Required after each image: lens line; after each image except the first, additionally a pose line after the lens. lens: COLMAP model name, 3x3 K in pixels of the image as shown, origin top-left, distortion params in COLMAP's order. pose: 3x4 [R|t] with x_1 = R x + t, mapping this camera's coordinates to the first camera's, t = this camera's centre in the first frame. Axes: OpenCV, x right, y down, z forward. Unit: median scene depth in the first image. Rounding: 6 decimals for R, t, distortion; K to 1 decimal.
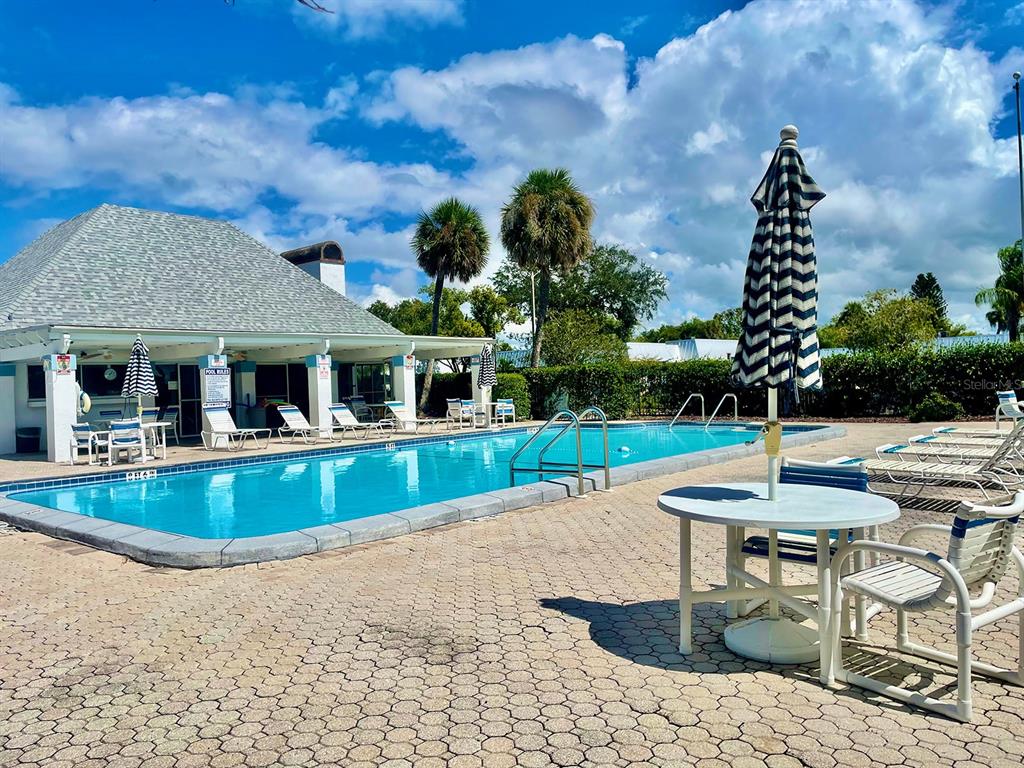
lens RADIAL K [[784.5, 0, 515.3], [0, 784.5, 377.4], [0, 0, 1]] dist [0.079127, -0.078845]
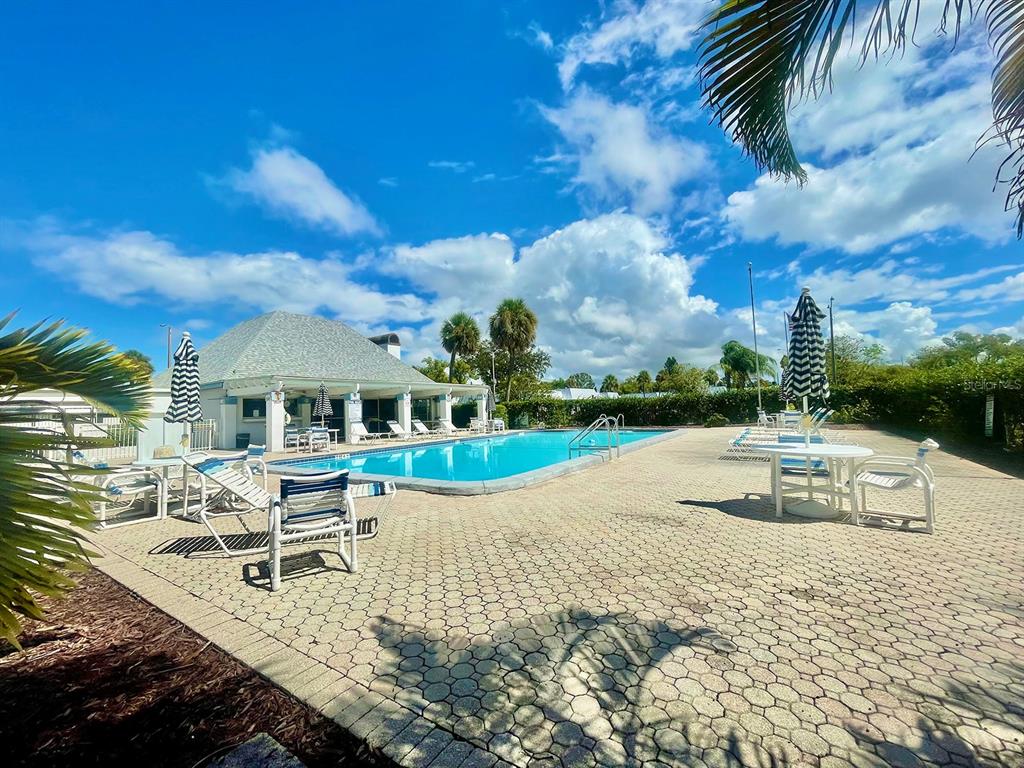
lens RADIAL K [[420.1, 0, 514.8], [0, 420.1, 377.5], [0, 0, 1]] dist [-0.003132, 0.000152]
pose [[0.990485, 0.010494, 0.137221, -0.117097], [-0.000058, 0.997120, -0.075840, 0.007755], [-0.137621, 0.075110, 0.987633, -0.014553]]
